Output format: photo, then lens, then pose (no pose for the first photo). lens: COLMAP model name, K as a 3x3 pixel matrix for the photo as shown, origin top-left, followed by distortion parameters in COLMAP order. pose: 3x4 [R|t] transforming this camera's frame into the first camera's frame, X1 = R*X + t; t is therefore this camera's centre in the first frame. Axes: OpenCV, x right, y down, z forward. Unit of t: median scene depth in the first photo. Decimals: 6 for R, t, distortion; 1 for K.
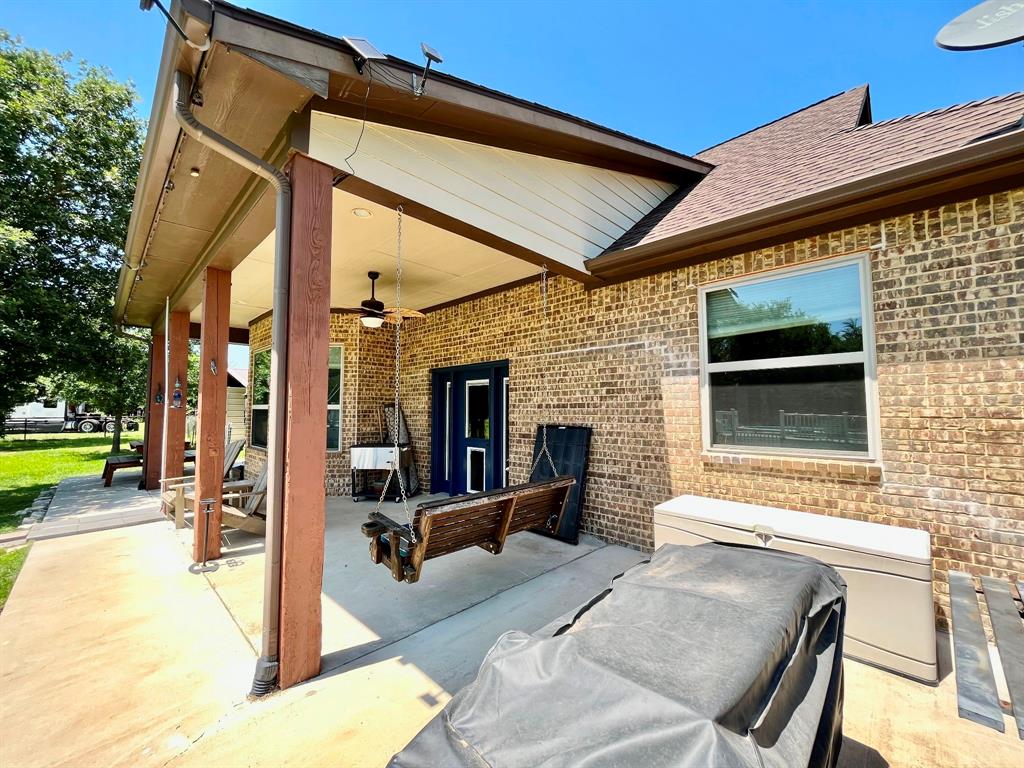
lens RADIAL K [[412.6, 0, 510.5], [0, 412.6, 383.9], [0, 0, 1]] dist [-0.001726, -0.001054]
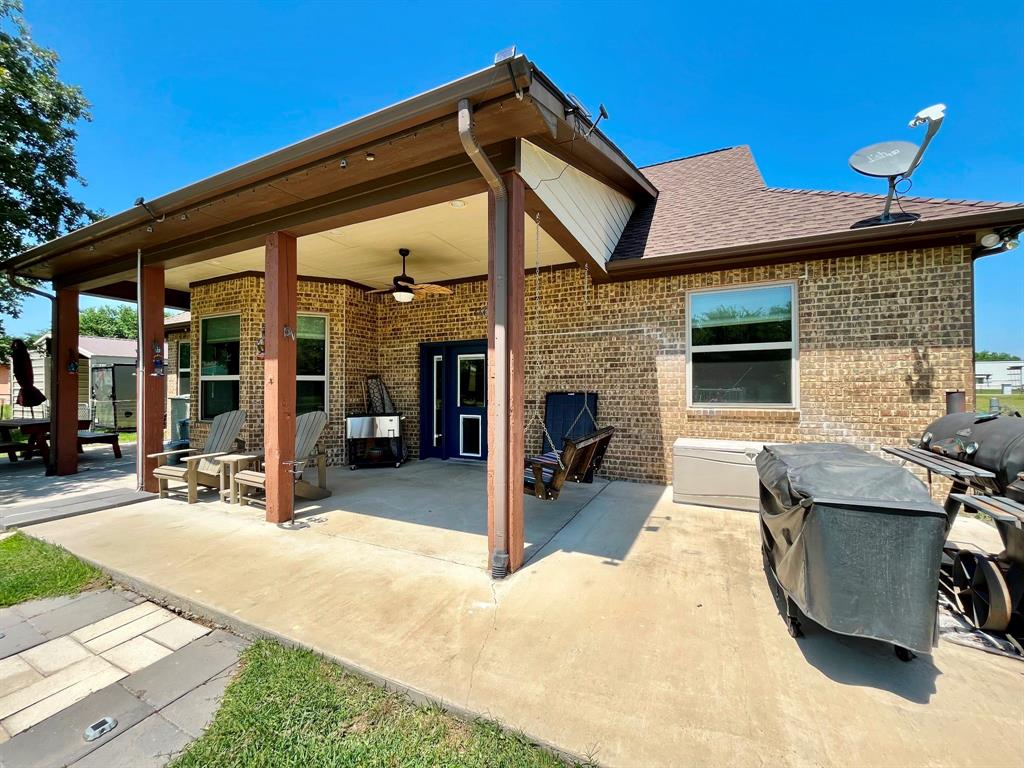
lens RADIAL K [[412.6, 0, 513.0], [0, 412.6, 383.1], [0, 0, 1]] dist [-0.001726, -0.001054]
pose [[0.947442, 0.004639, 0.319894, -0.533174], [-0.020032, 0.998793, 0.044845, 0.025398], [-0.319299, -0.048896, 0.946392, -0.146473]]
